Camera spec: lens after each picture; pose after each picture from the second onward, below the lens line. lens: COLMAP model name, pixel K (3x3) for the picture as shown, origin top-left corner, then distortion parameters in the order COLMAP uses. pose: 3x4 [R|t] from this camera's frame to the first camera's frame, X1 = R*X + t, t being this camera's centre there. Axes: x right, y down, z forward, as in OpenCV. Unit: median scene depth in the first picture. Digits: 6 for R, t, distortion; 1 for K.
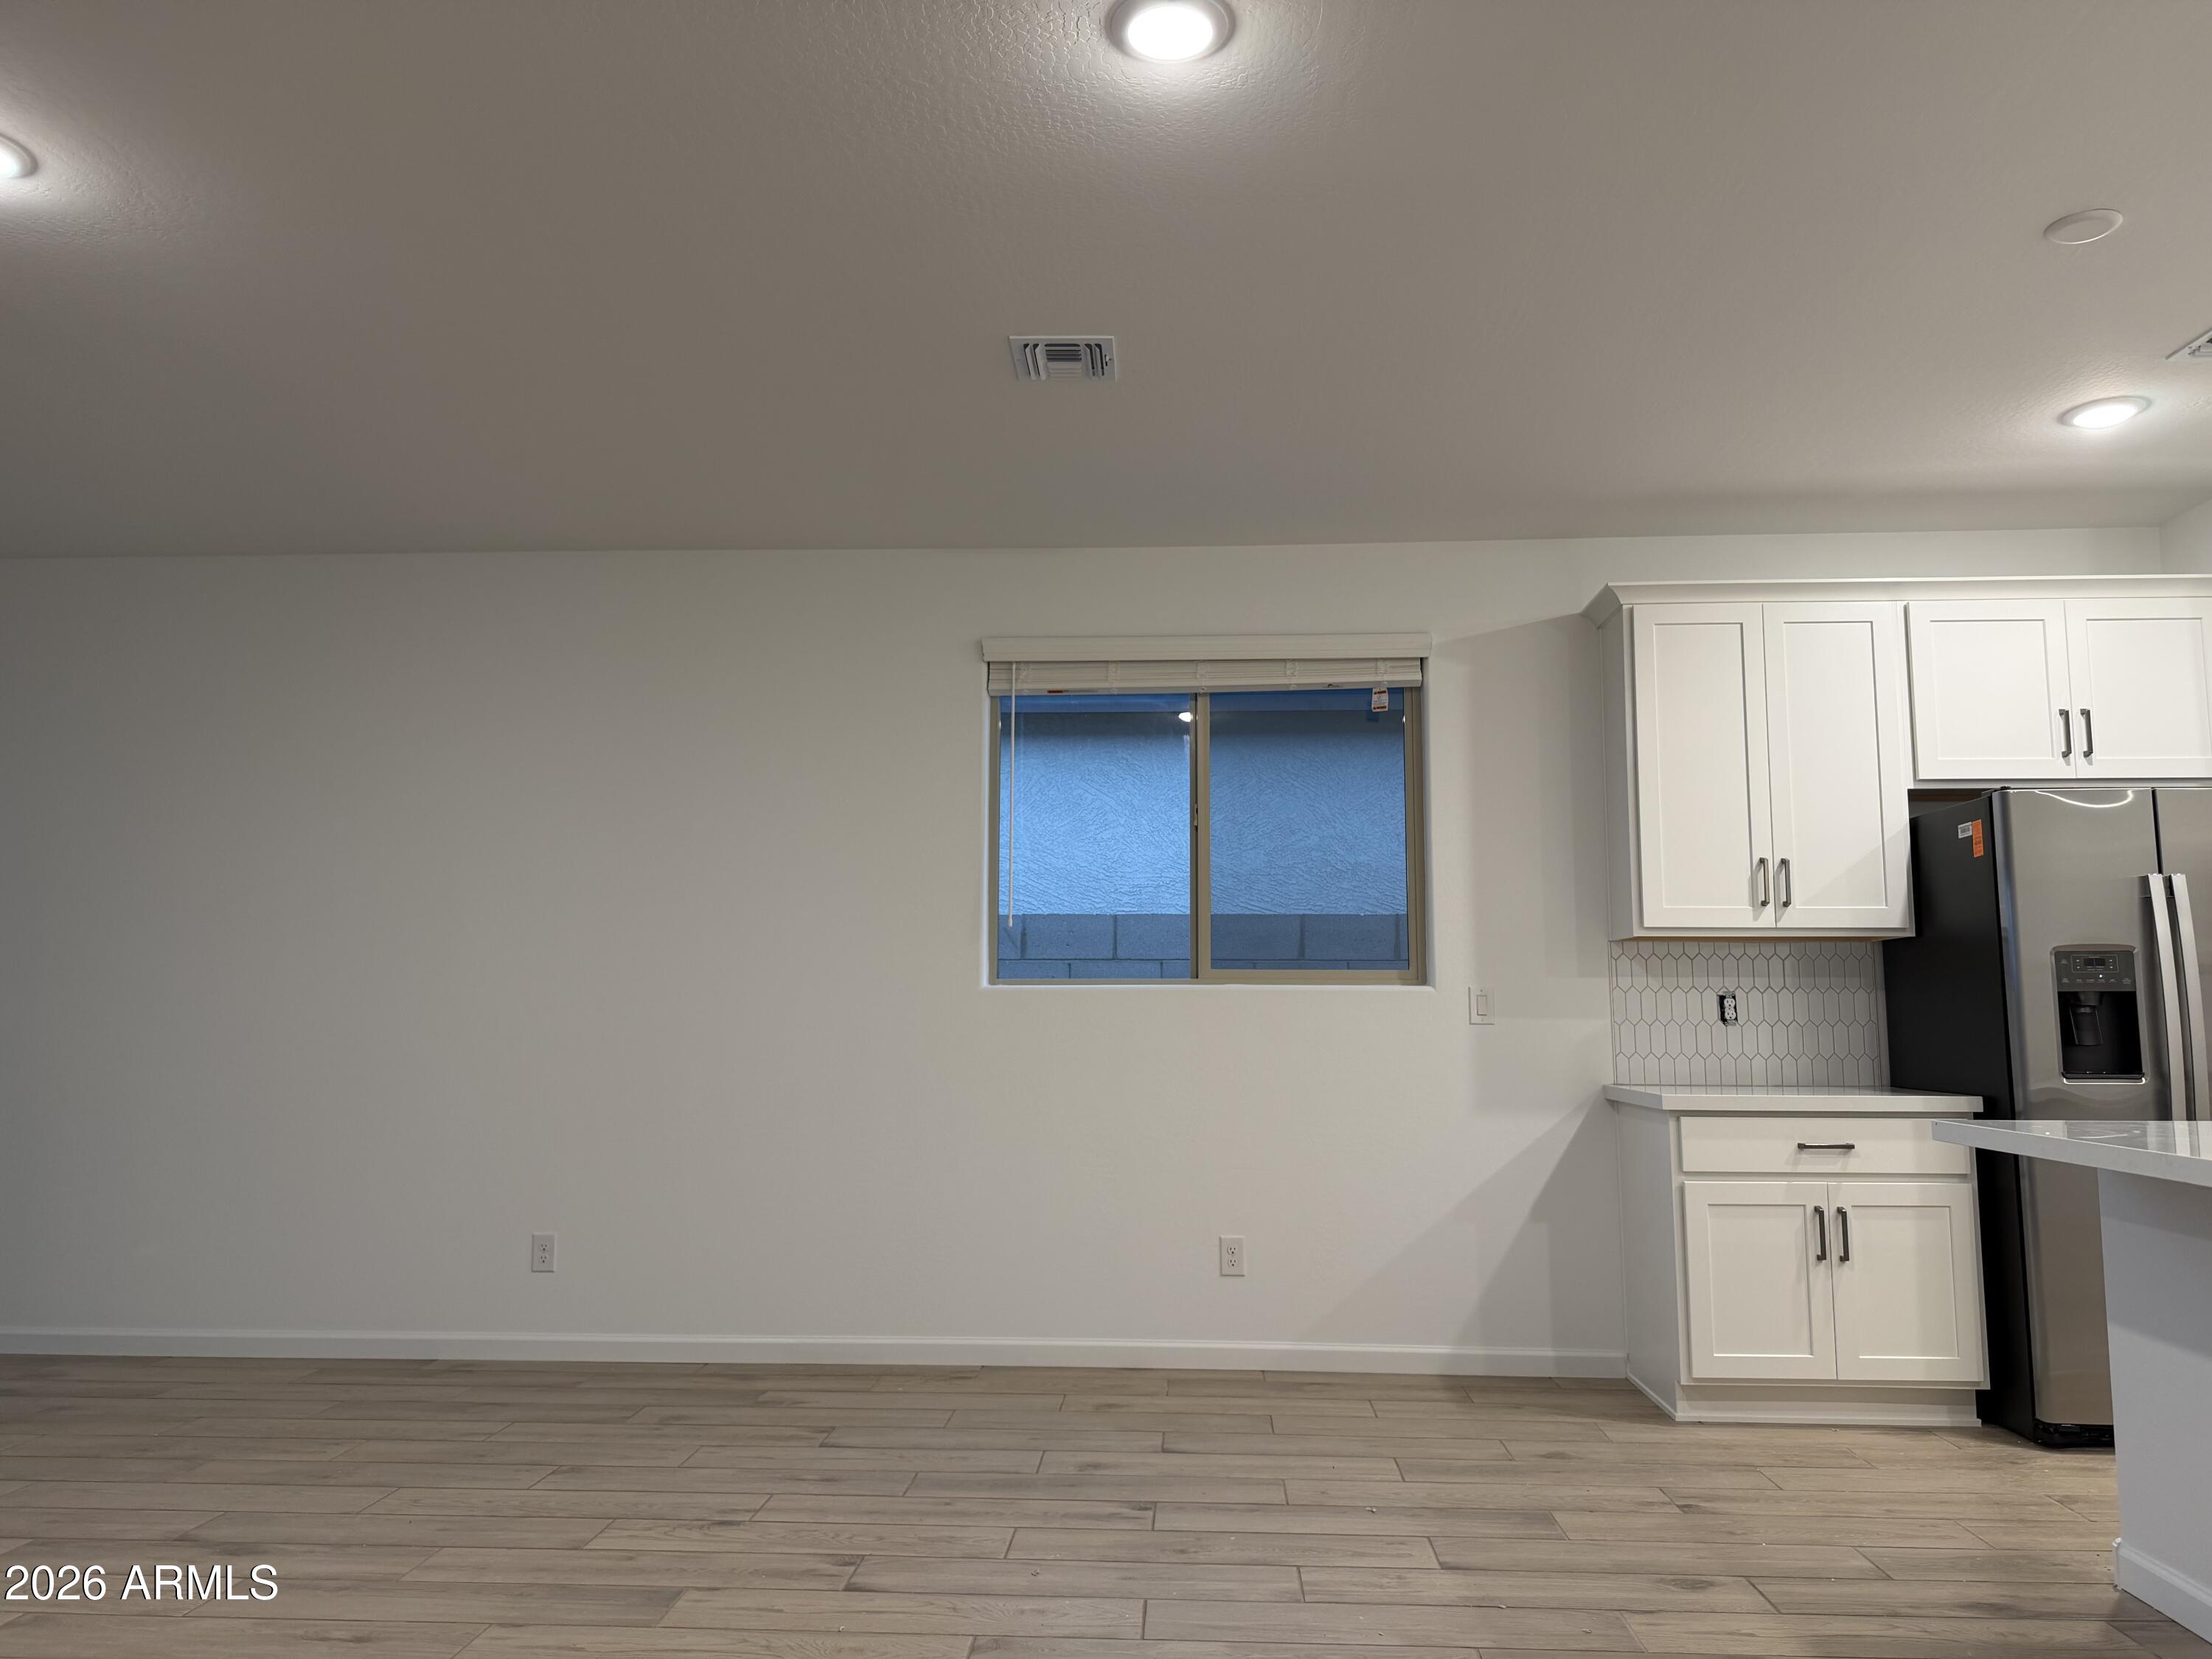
lens RADIAL K [[1558.8, 0, 1109.9], [0, 1558.8, 833.2], [0, 0, 1]] dist [0.026415, -0.035270]
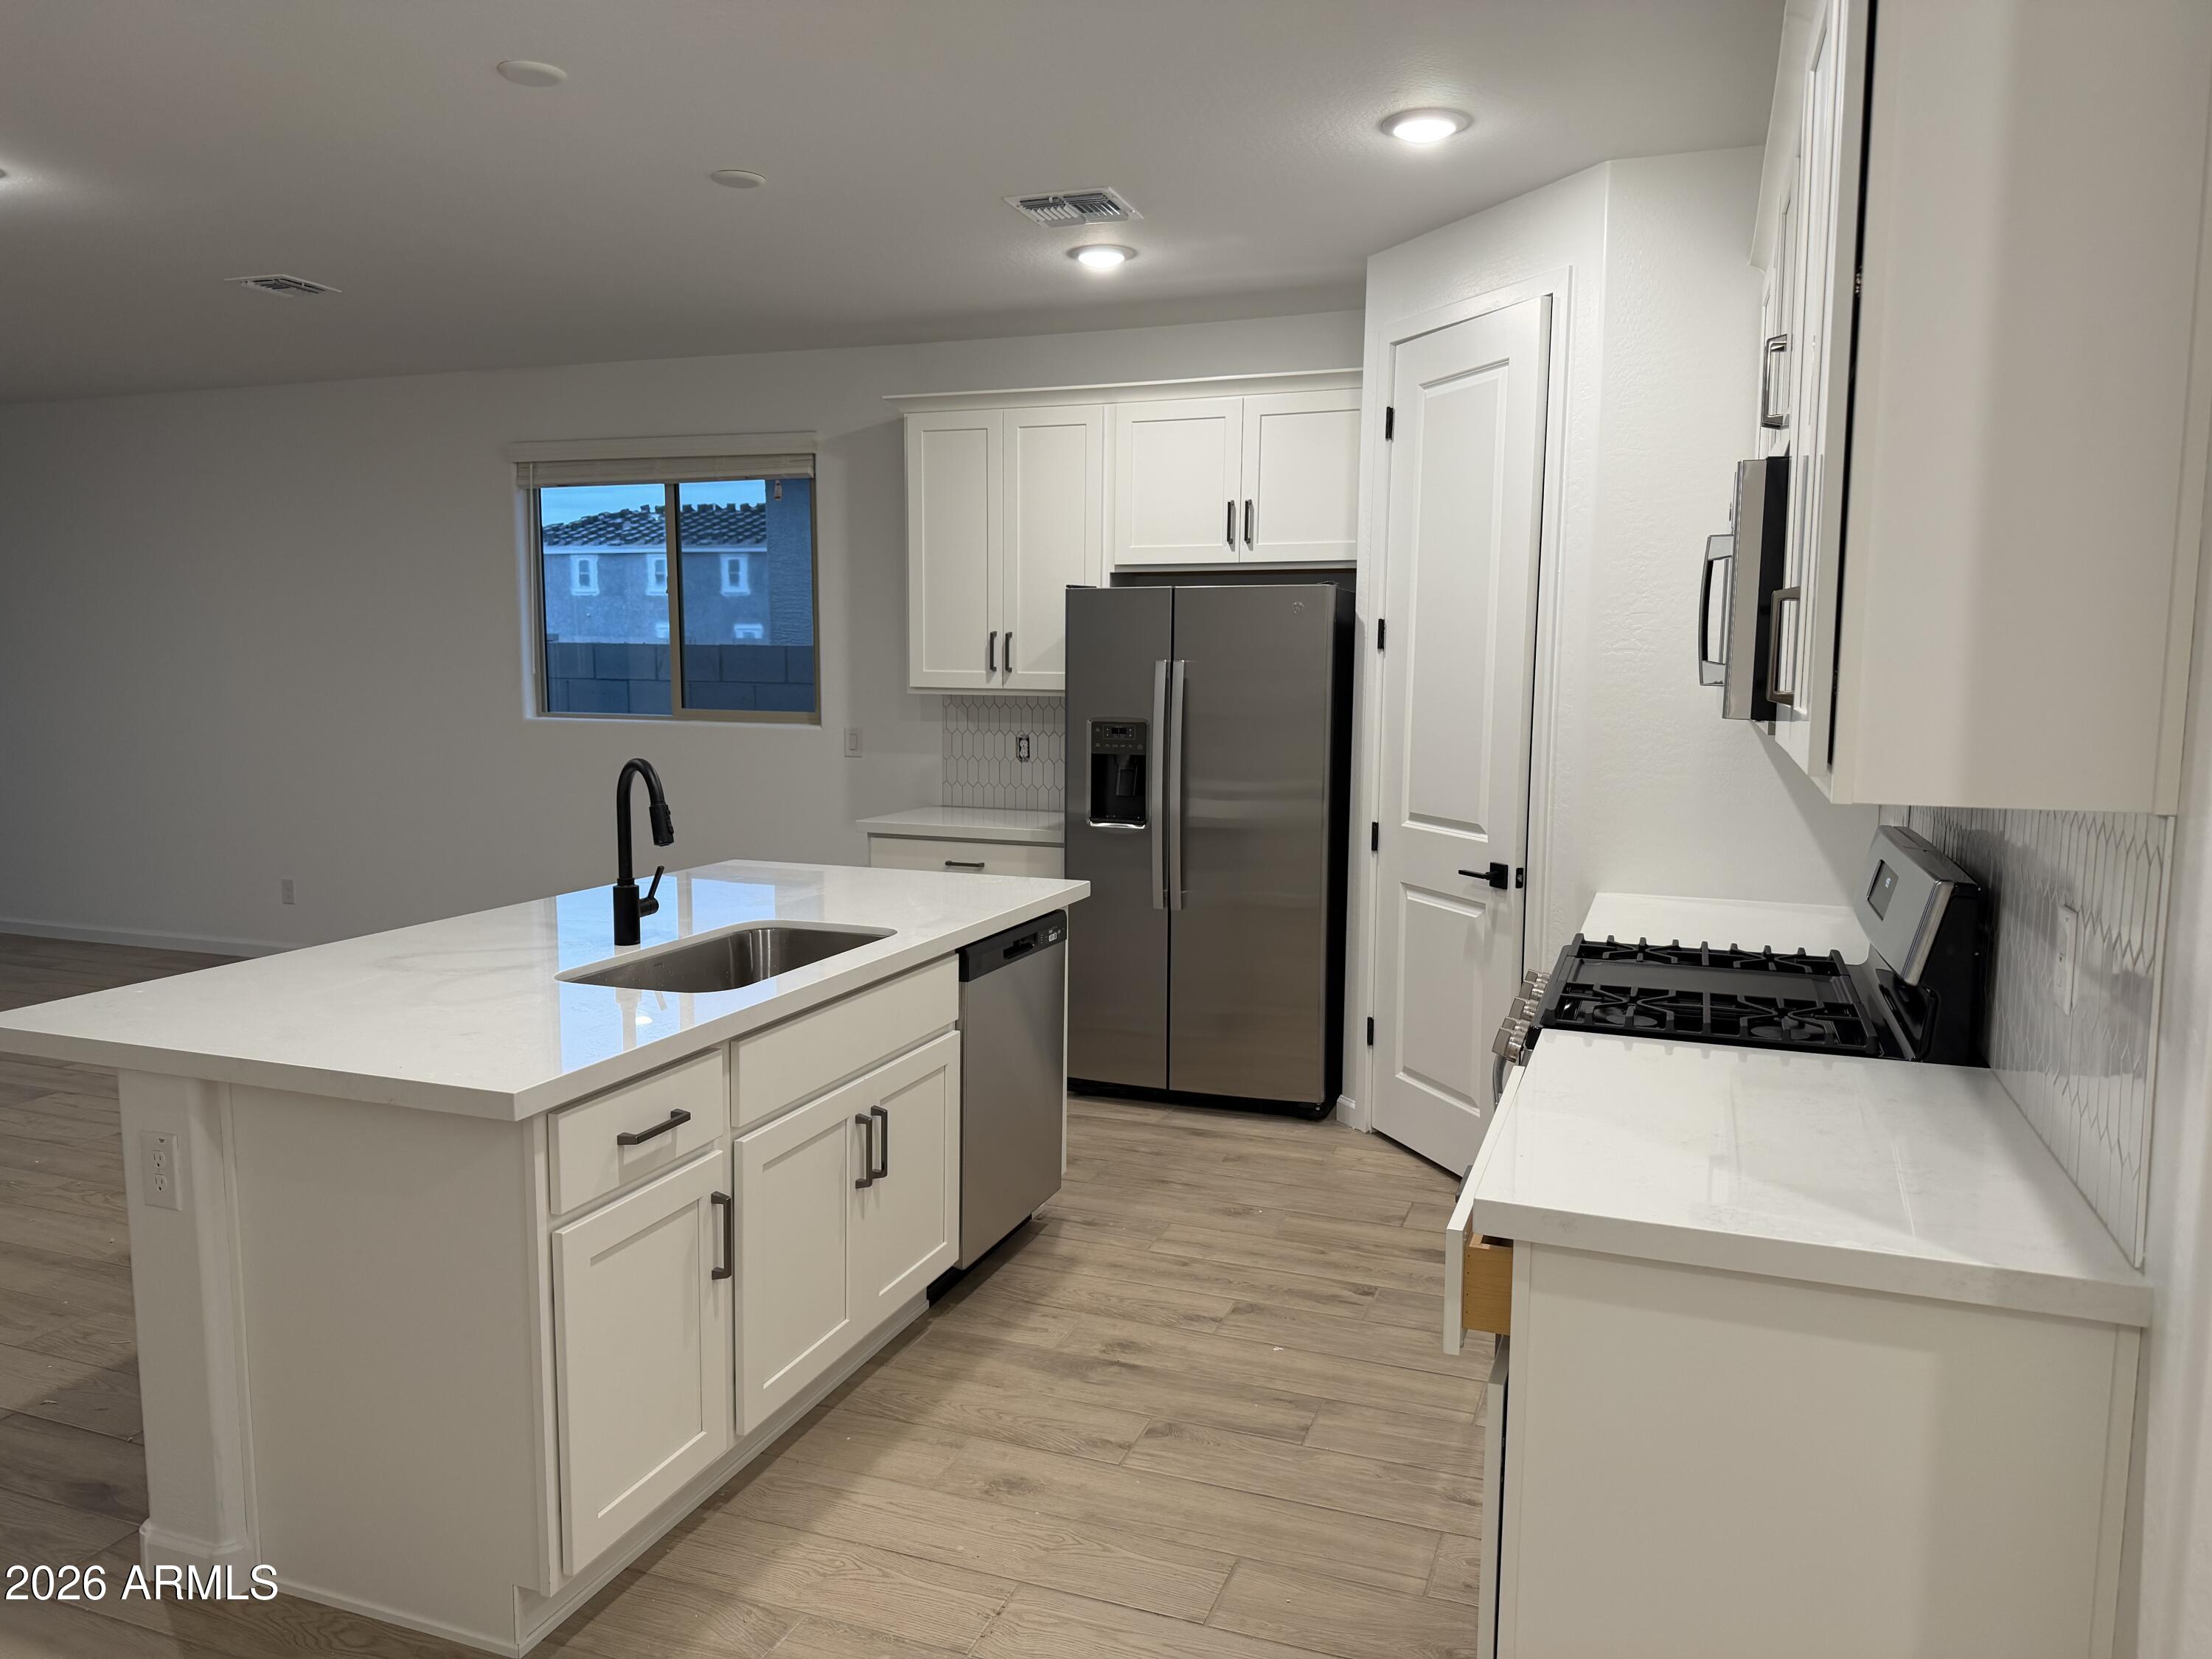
lens RADIAL K [[1546.5, 0, 1093.9], [0, 1546.5, 833.7], [0, 0, 1]] dist [0.147914, -0.226598]
pose [[0.952211, 0.038891, -0.302956, 0.948567], [0.031209, 0.974281, 0.223163, -0.107979], [0.303843, -0.221953, 0.926508, -0.150555]]
